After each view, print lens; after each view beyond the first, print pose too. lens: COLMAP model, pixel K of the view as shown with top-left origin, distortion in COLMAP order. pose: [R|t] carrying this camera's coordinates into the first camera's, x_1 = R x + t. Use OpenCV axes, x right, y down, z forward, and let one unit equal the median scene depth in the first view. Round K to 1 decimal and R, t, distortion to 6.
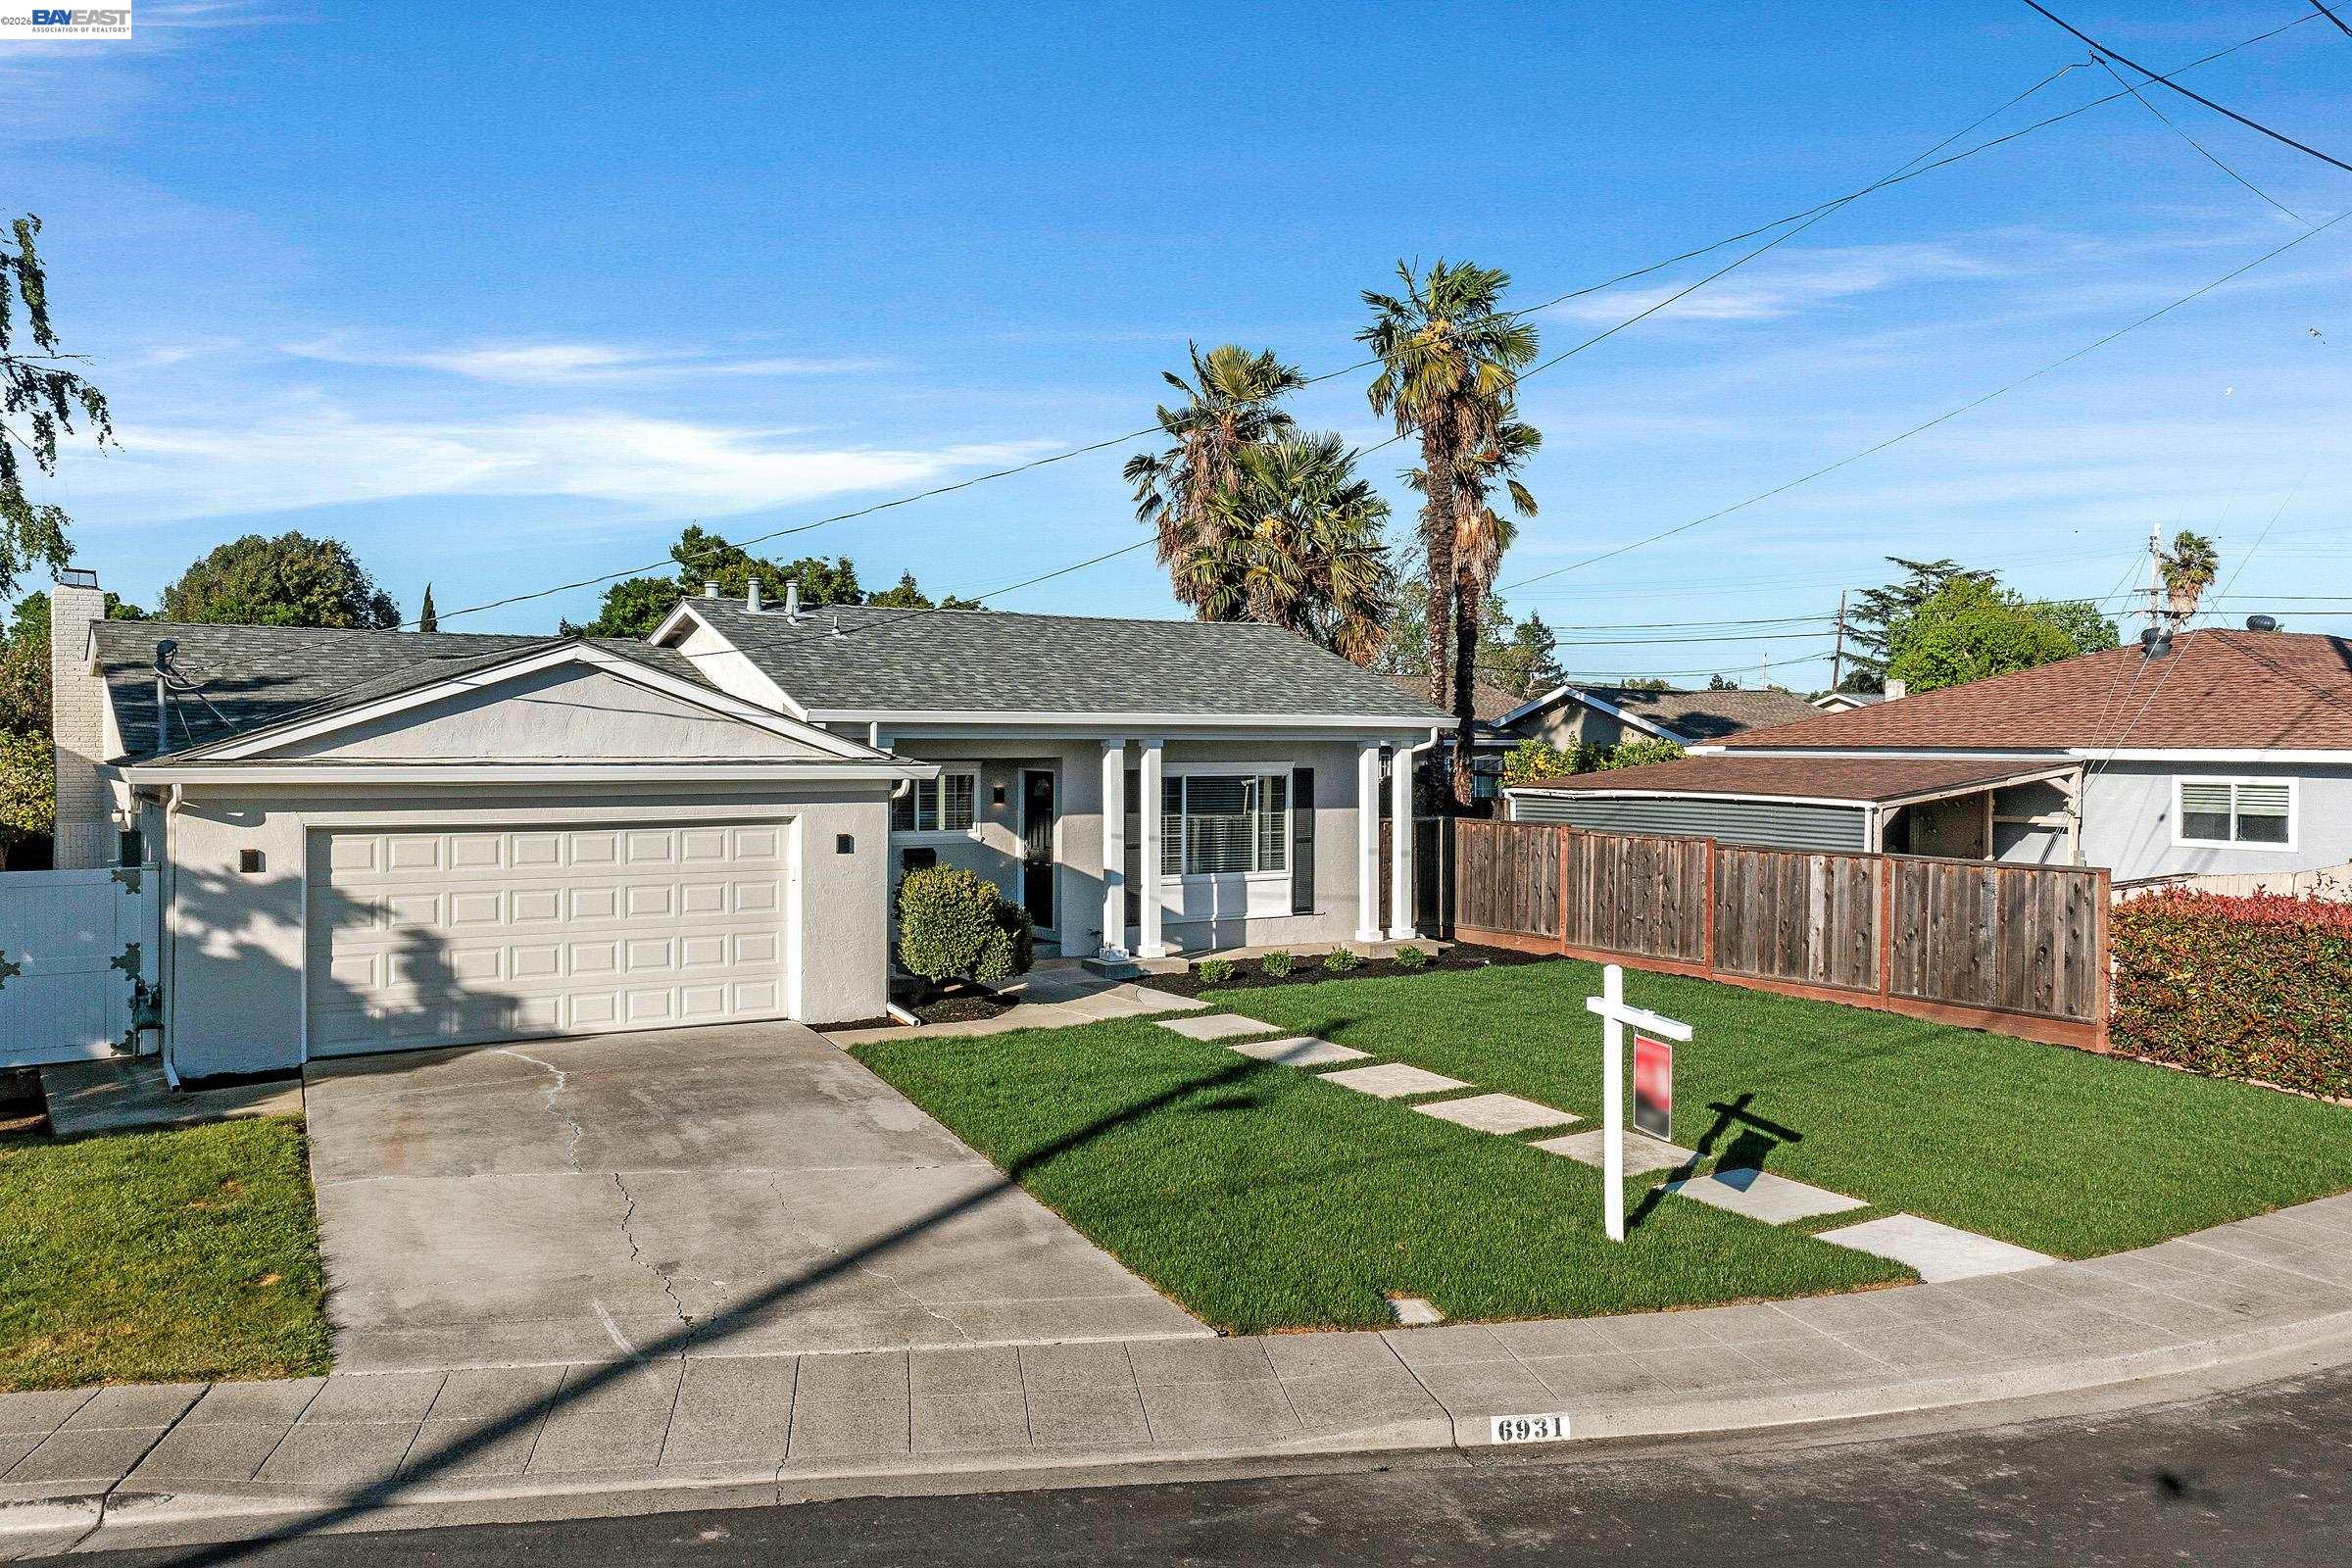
lens RADIAL K [[1852.7, 0, 1176.0], [0, 1852.7, 784.0], [0, 0, 1]] dist [0.012863, 0.007640]
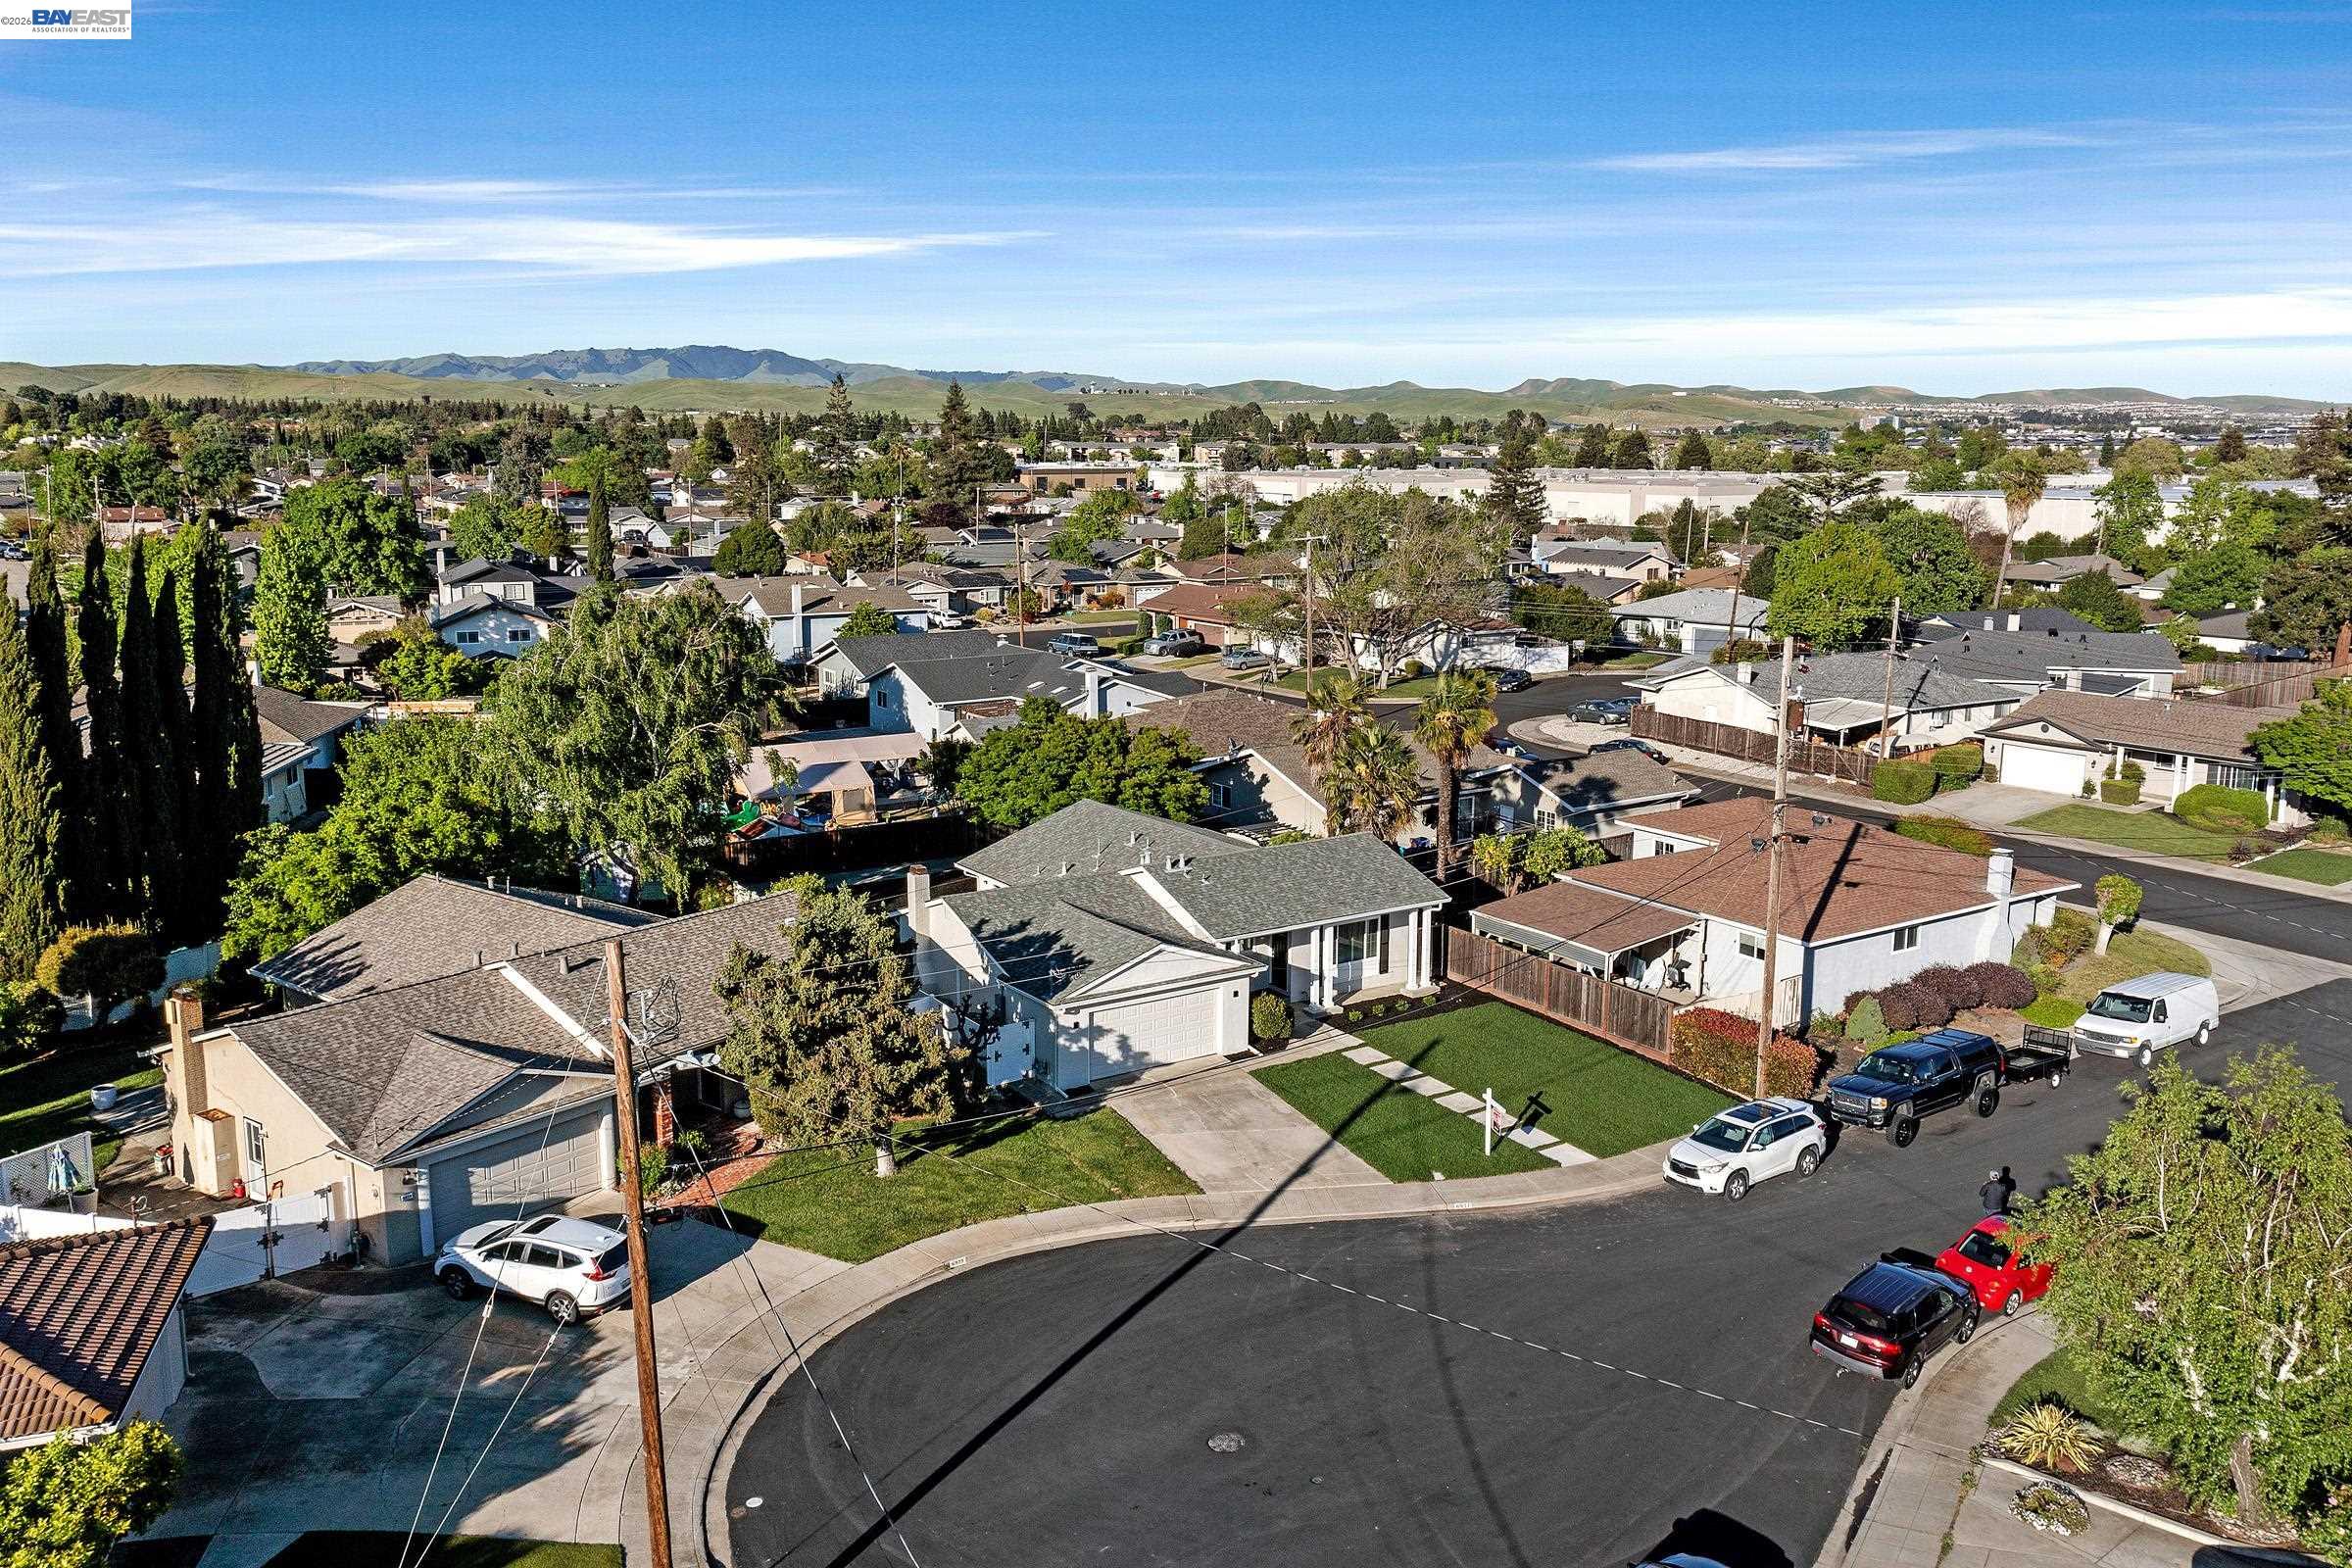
lens RADIAL K [[1860.9, 0, 1176.0], [0, 1860.9, 784.0], [0, 0, 1]] dist [0.032417, -0.003762]
pose [[0.999974, -0.001491, 0.006985, -0.305503], [0.000321, 0.986366, 0.164566, -0.796949], [-0.007135, -0.164559, 0.986341, -1.871439]]
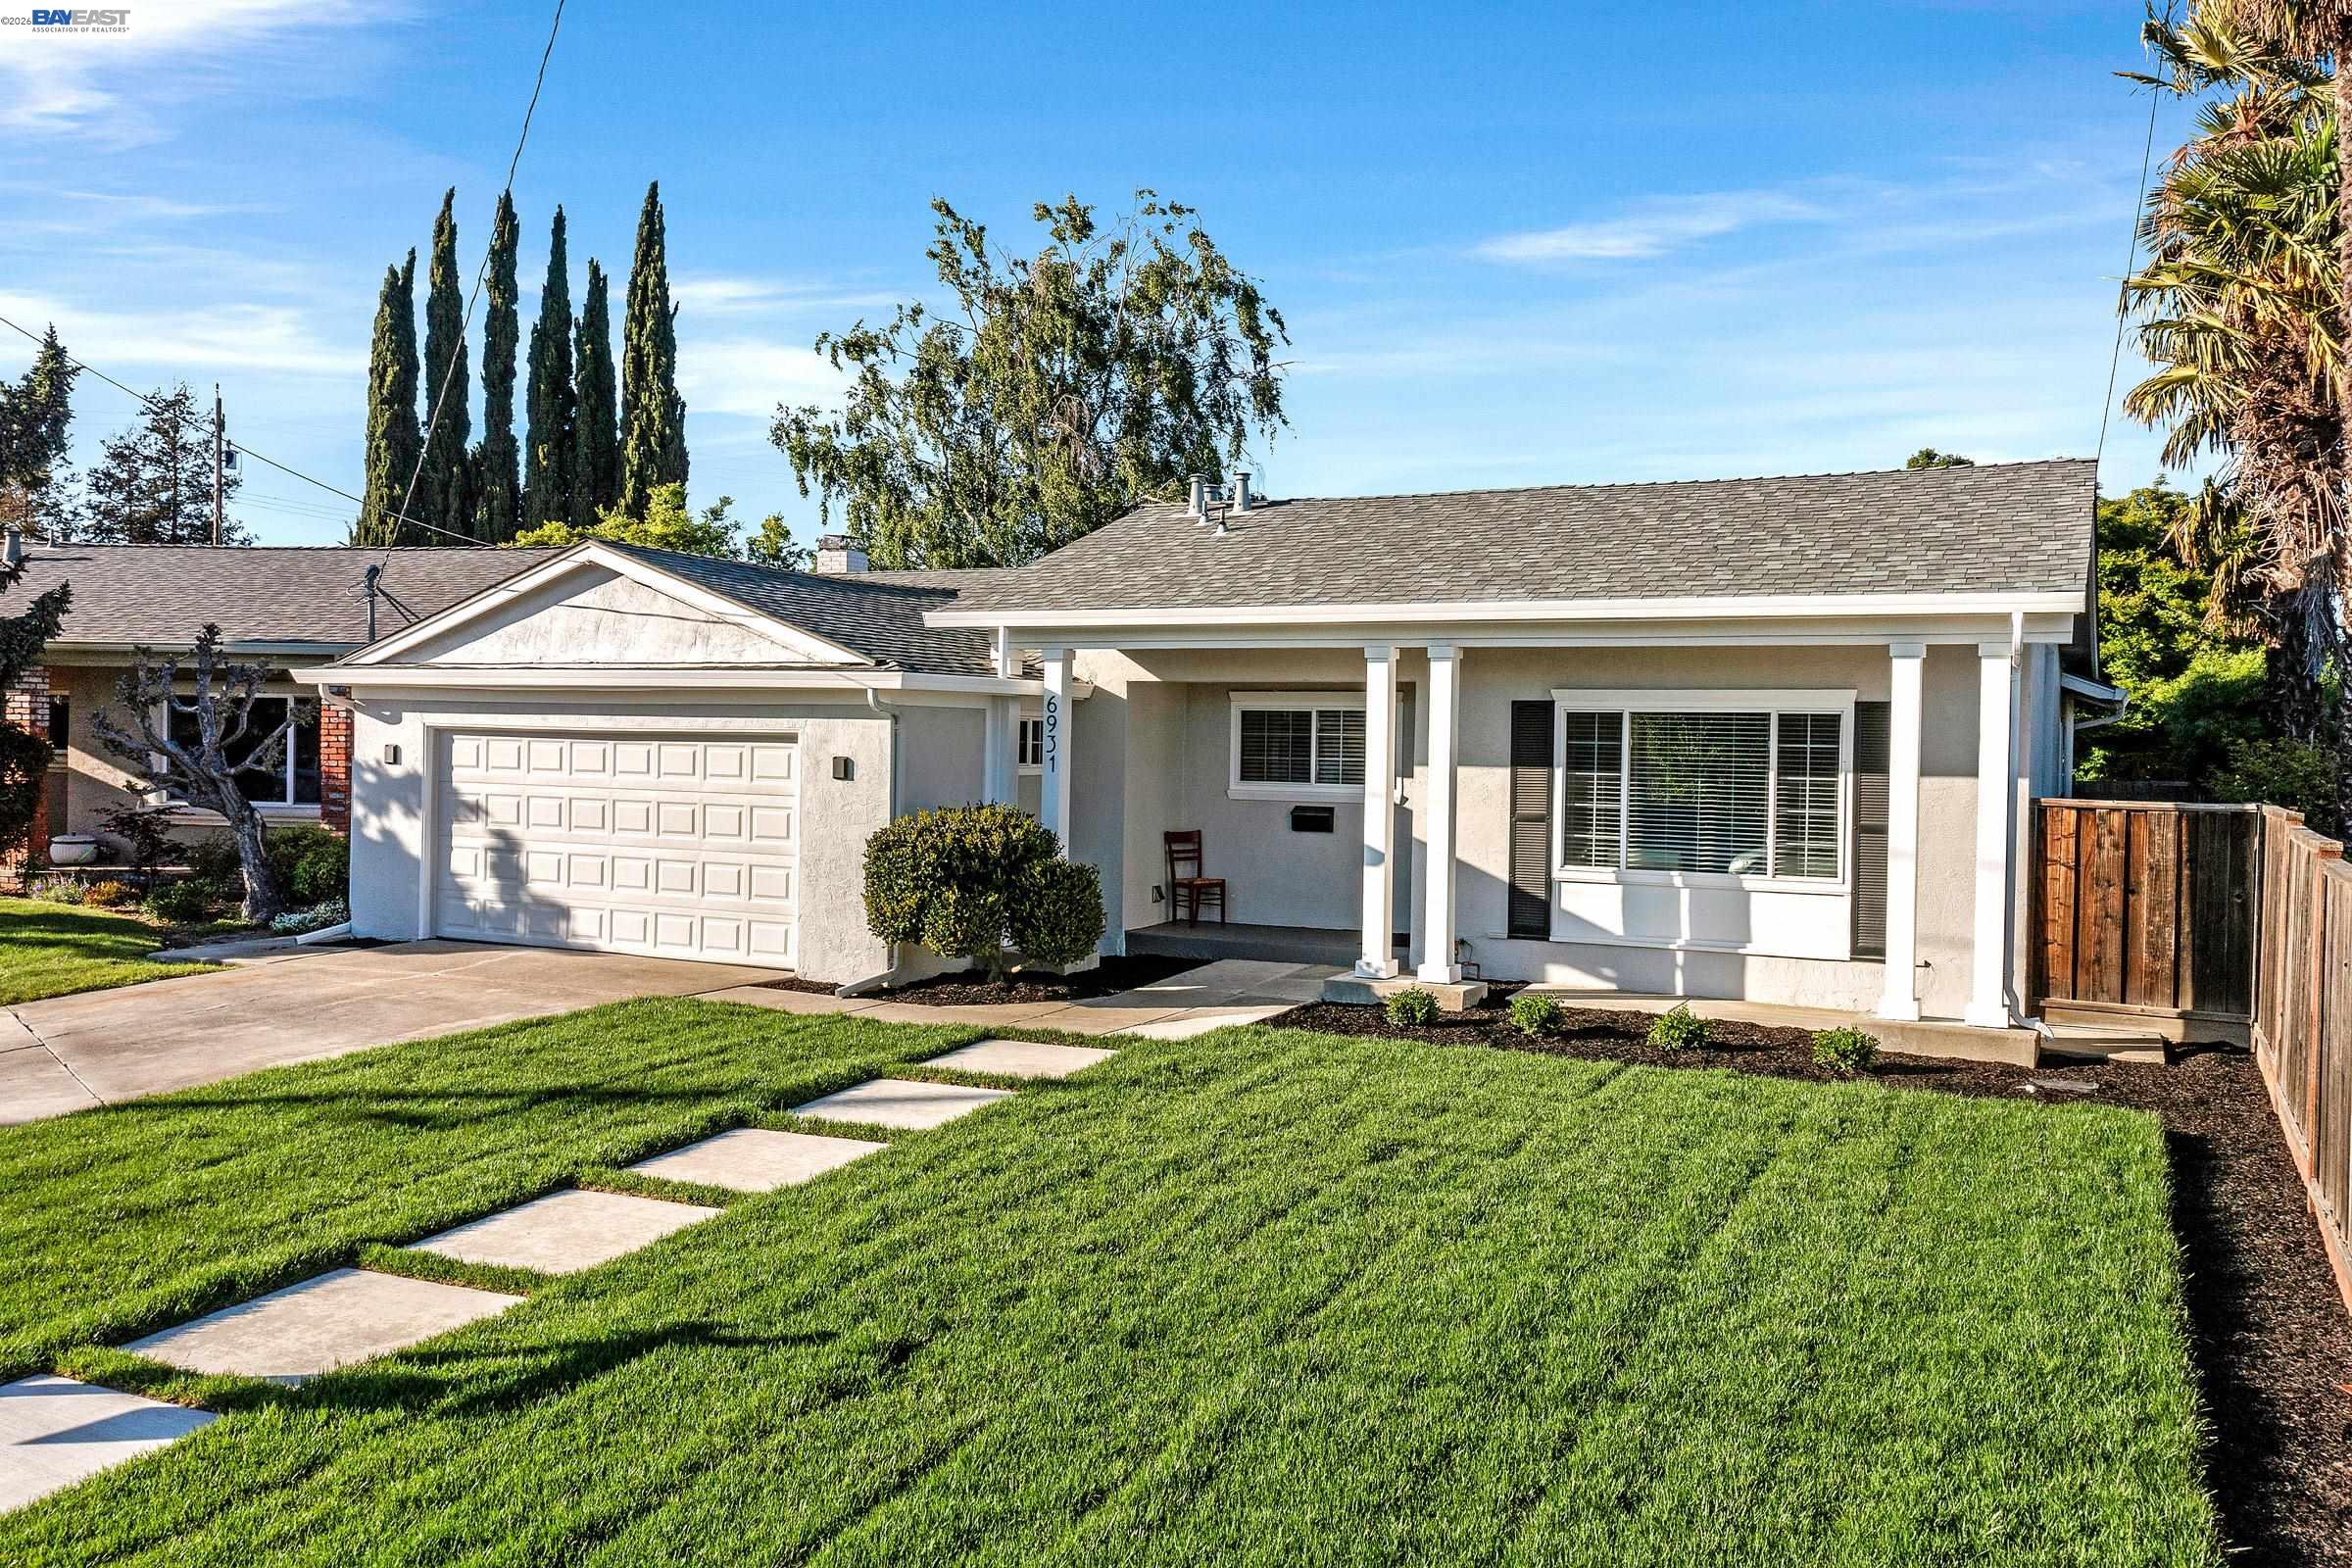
lens RADIAL K [[1860.9, 0, 1176.0], [0, 1860.9, 784.0], [0, 0, 1]] dist [0.032417, -0.003762]
pose [[0.495348, 0.025677, -0.868315, 0.639536], [-0.036622, 0.999292, 0.008659, 0.027410], [0.867922, 0.027510, 0.495938, 0.750163]]
